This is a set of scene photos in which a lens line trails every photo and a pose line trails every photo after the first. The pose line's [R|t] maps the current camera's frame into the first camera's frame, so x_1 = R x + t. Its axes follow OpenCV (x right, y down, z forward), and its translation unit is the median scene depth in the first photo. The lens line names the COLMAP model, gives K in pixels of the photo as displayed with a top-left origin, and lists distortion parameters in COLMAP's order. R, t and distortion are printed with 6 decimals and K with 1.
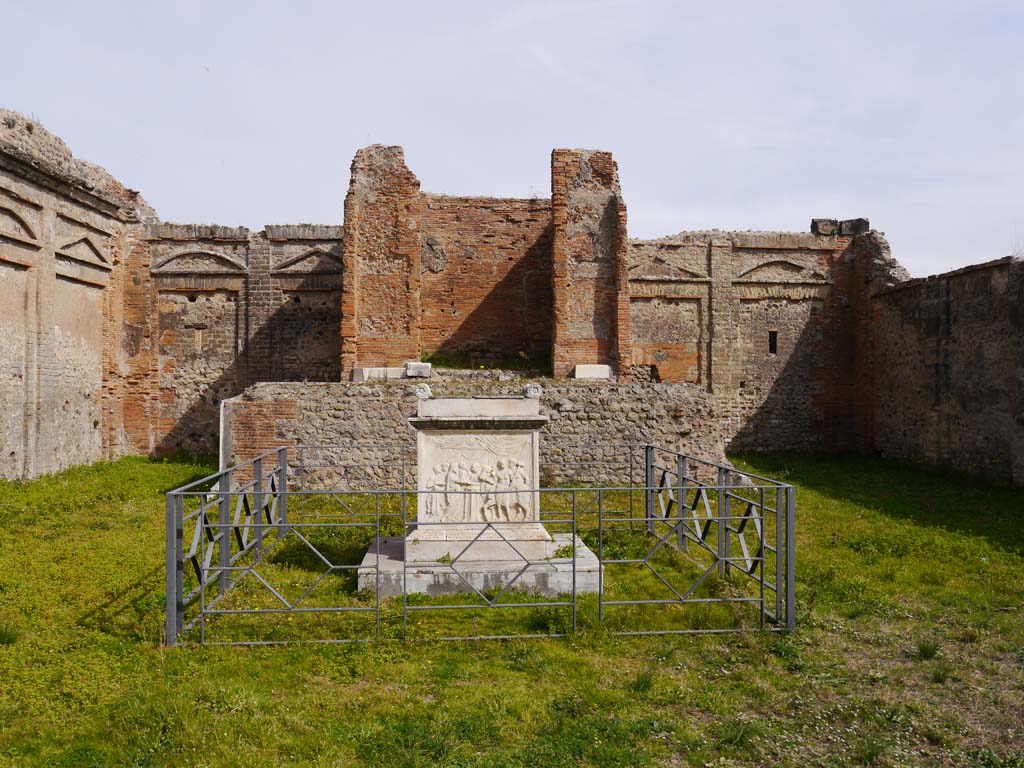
lens RADIAL K [[881.0, 0, 510.5], [0, 881.0, 380.3], [0, 0, 1]] dist [-0.017389, -0.001534]
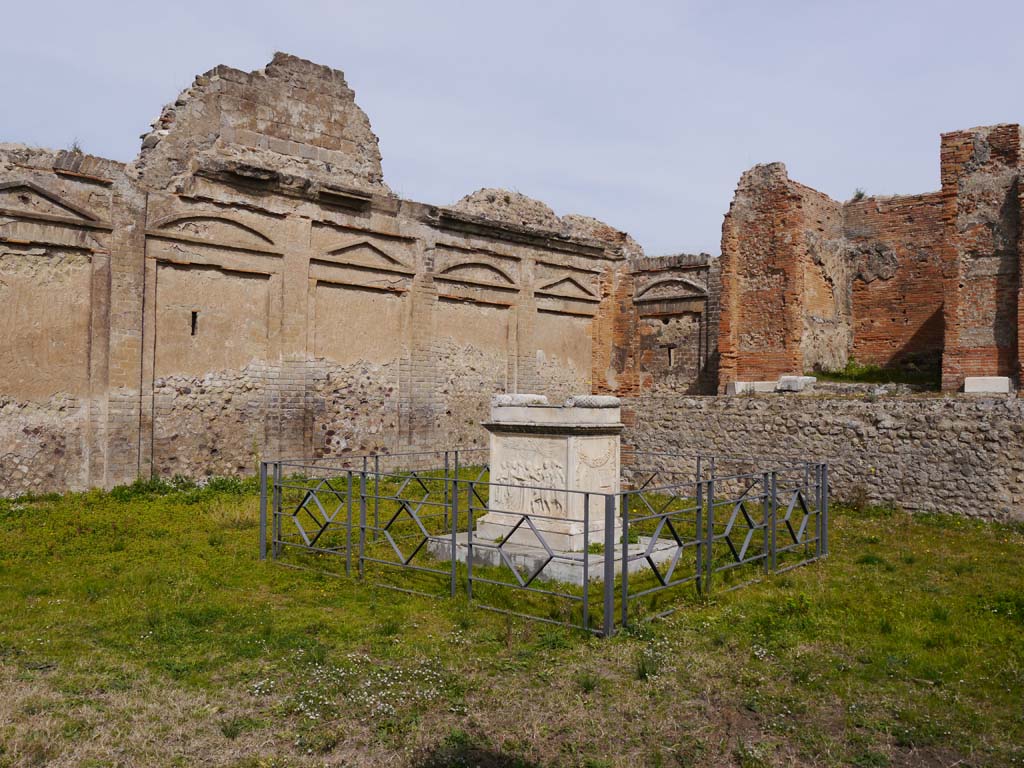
lens RADIAL K [[881.0, 0, 507.5], [0, 881.0, 383.5], [0, 0, 1]] dist [-0.017389, -0.001534]
pose [[0.709294, -0.004258, -0.704900, 0.325070], [-0.005899, 0.999911, -0.011975, 0.001582], [0.704888, 0.012652, 0.709206, 0.062563]]
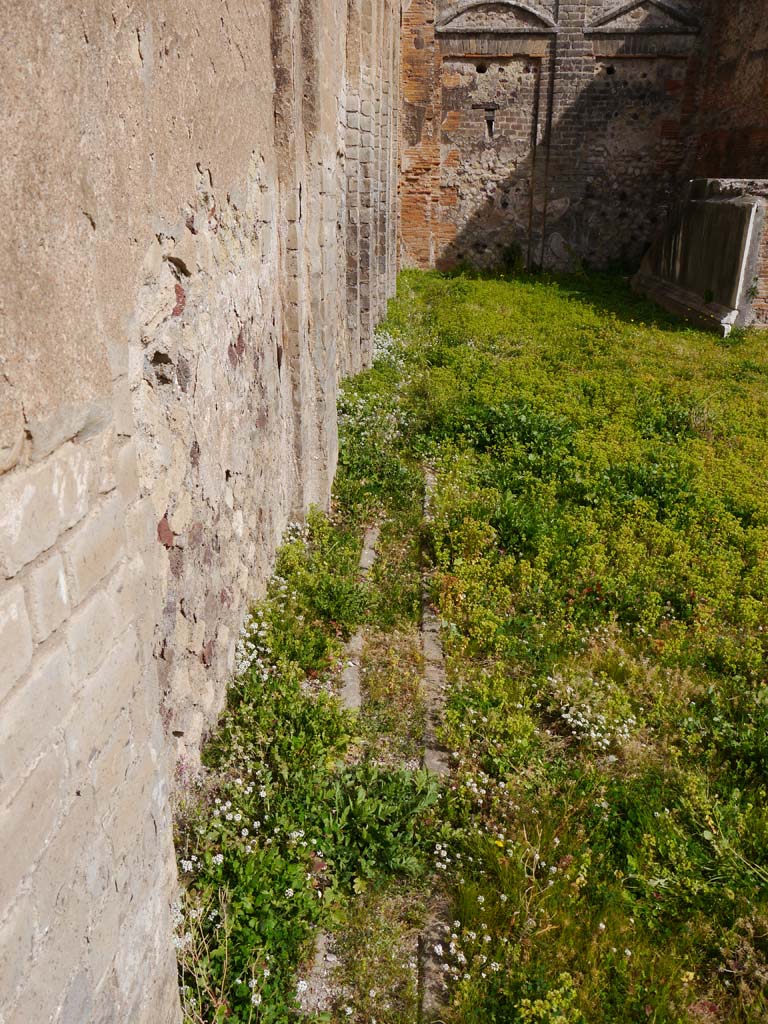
lens RADIAL K [[844.3, 0, 381.3], [0, 844.3, 523.2], [0, 0, 1]] dist [-0.050863, 0.032081]
pose [[0.996791, 0.034667, -0.072152, -0.430511], [-0.005164, 0.927326, 0.374218, 0.008761], [0.079881, -0.372645, 0.924529, 0.152133]]
